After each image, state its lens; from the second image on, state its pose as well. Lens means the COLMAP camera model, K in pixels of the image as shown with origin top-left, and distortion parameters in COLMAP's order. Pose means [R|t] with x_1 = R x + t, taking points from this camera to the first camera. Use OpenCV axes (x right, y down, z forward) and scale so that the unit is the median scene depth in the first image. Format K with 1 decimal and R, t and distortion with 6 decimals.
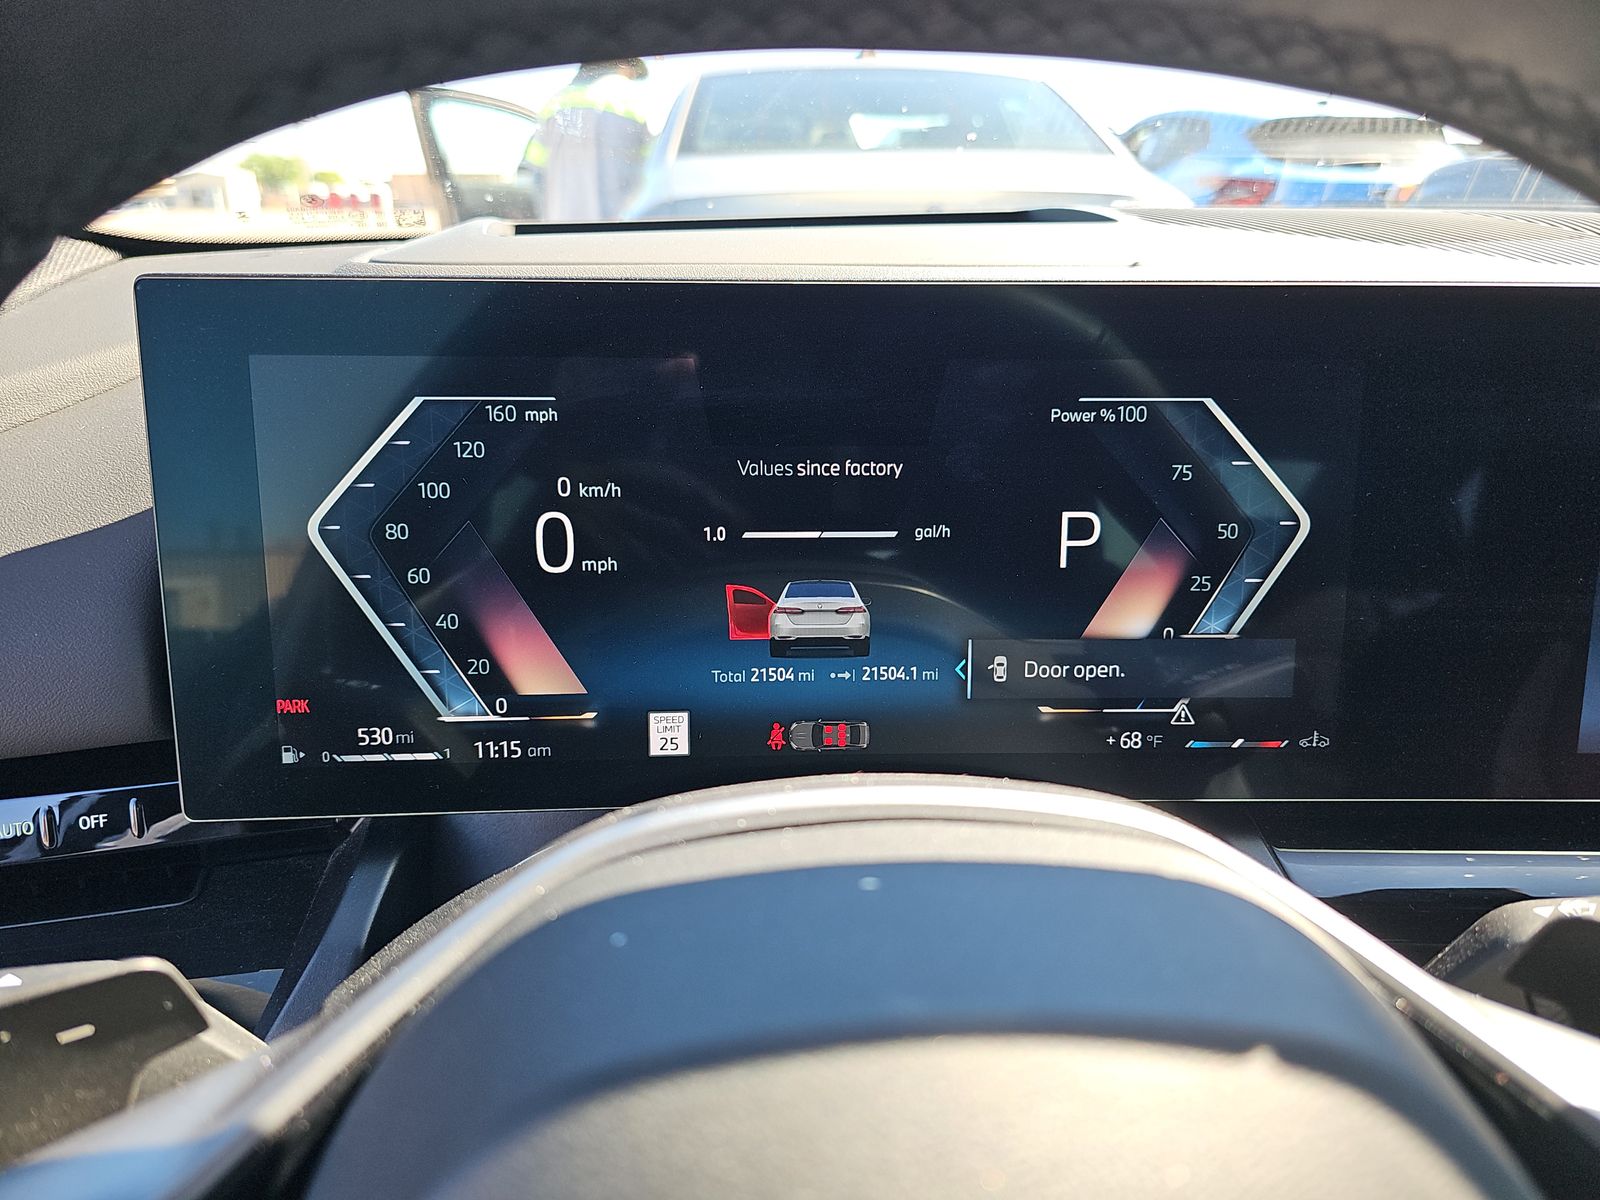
lens RADIAL K [[1068.9, 0, 800.0], [0, 1068.9, 600.0], [0, 0, 1]] dist [0.071972, -0.088413]
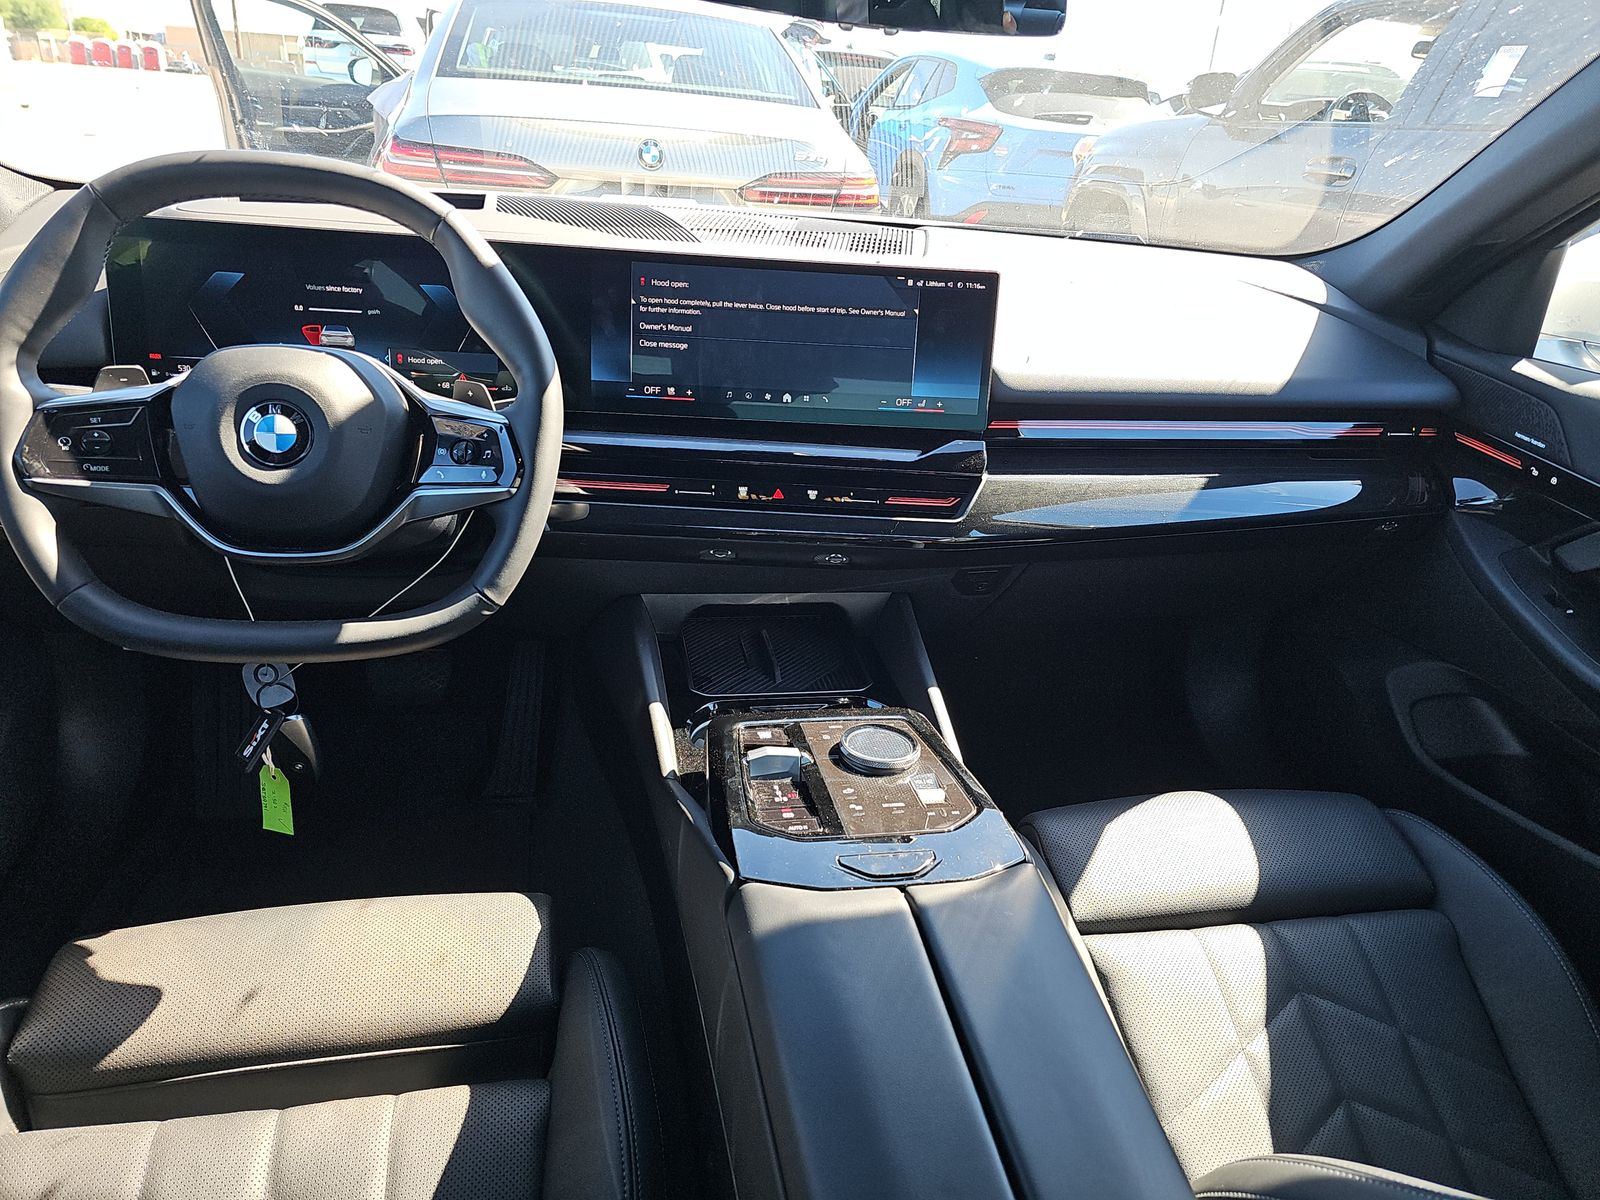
lens RADIAL K [[1068.9, 0, 800.0], [0, 1068.9, 600.0], [0, 0, 1]] dist [0.071972, -0.088413]
pose [[0.987266, 0.007847, 0.158887, 0.849449], [-0.020211, 0.996876, 0.076356, 0.504392], [-0.157792, -0.078595, 0.984340, -2.347038]]
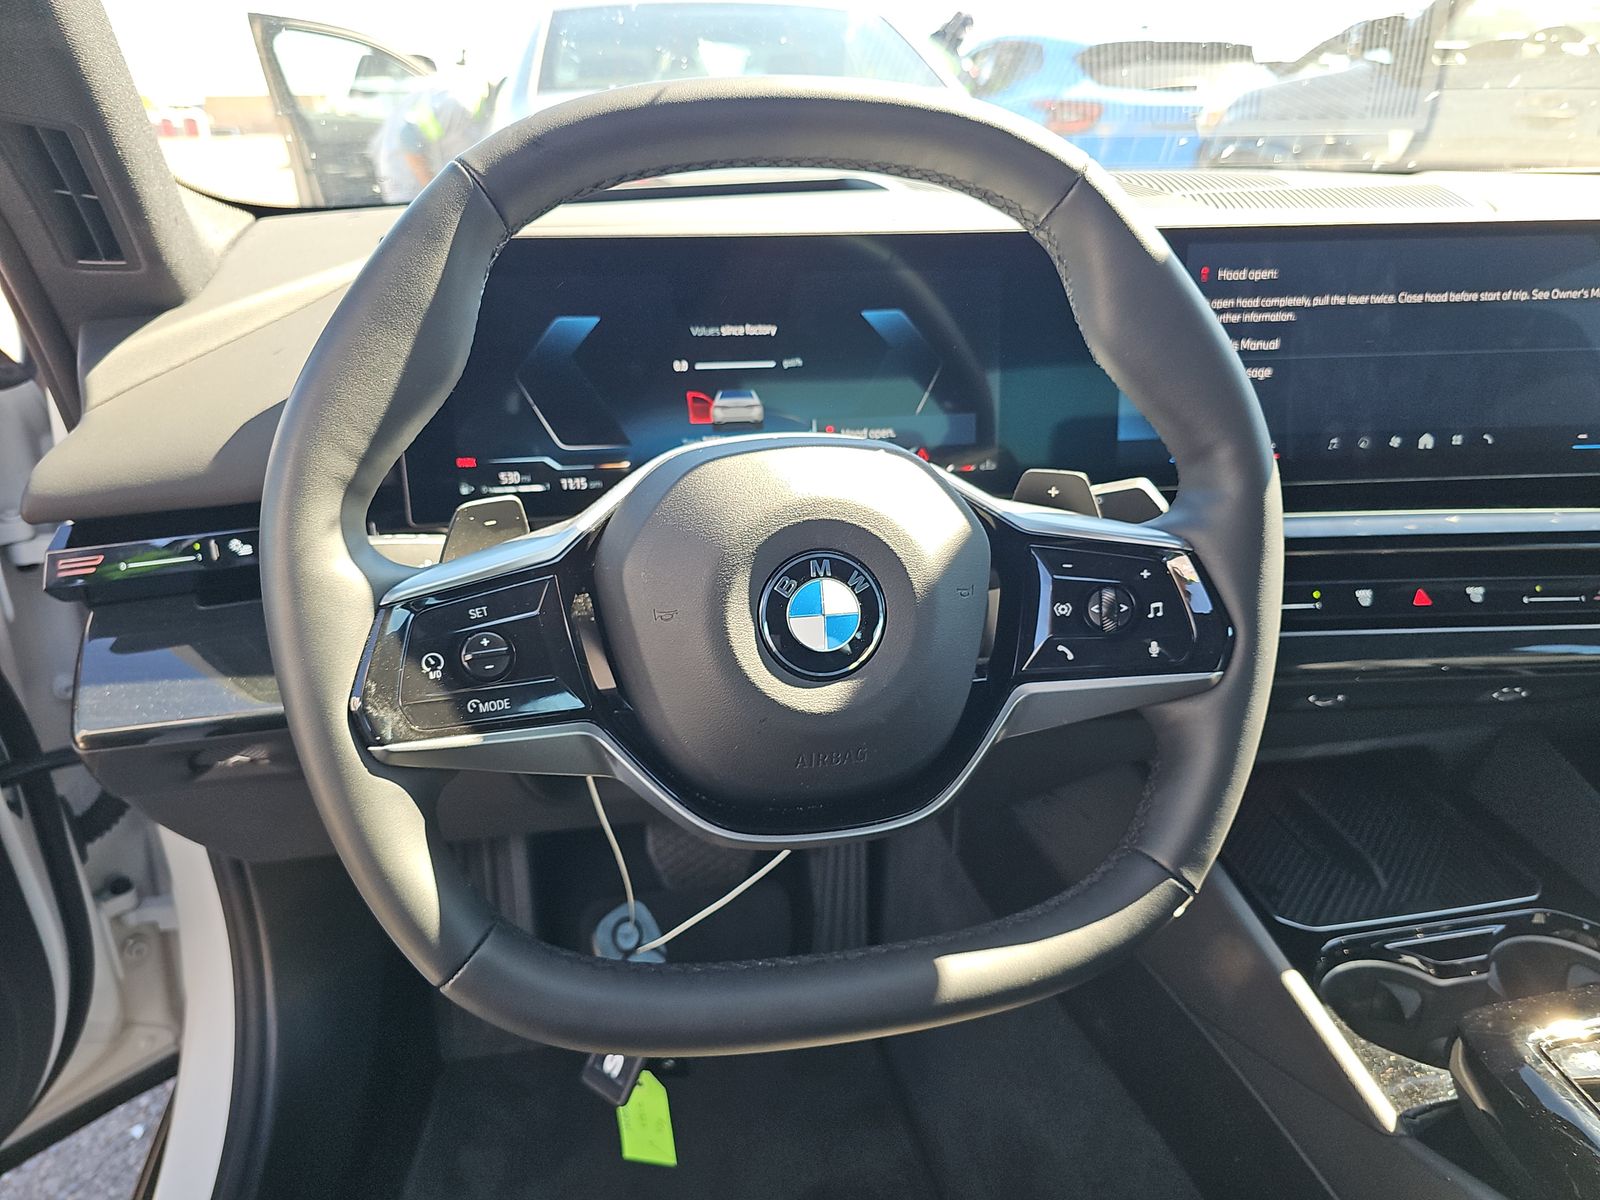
lens RADIAL K [[1068.9, 0, 800.0], [0, 1068.9, 600.0], [0, 0, 1]] dist [0.071972, -0.088413]
pose [[0.991847, -0.058003, 0.113468, -0.108349], [0.050658, 0.996494, 0.066580, 0.236057], [-0.116932, -0.060289, 0.991308, -0.951446]]
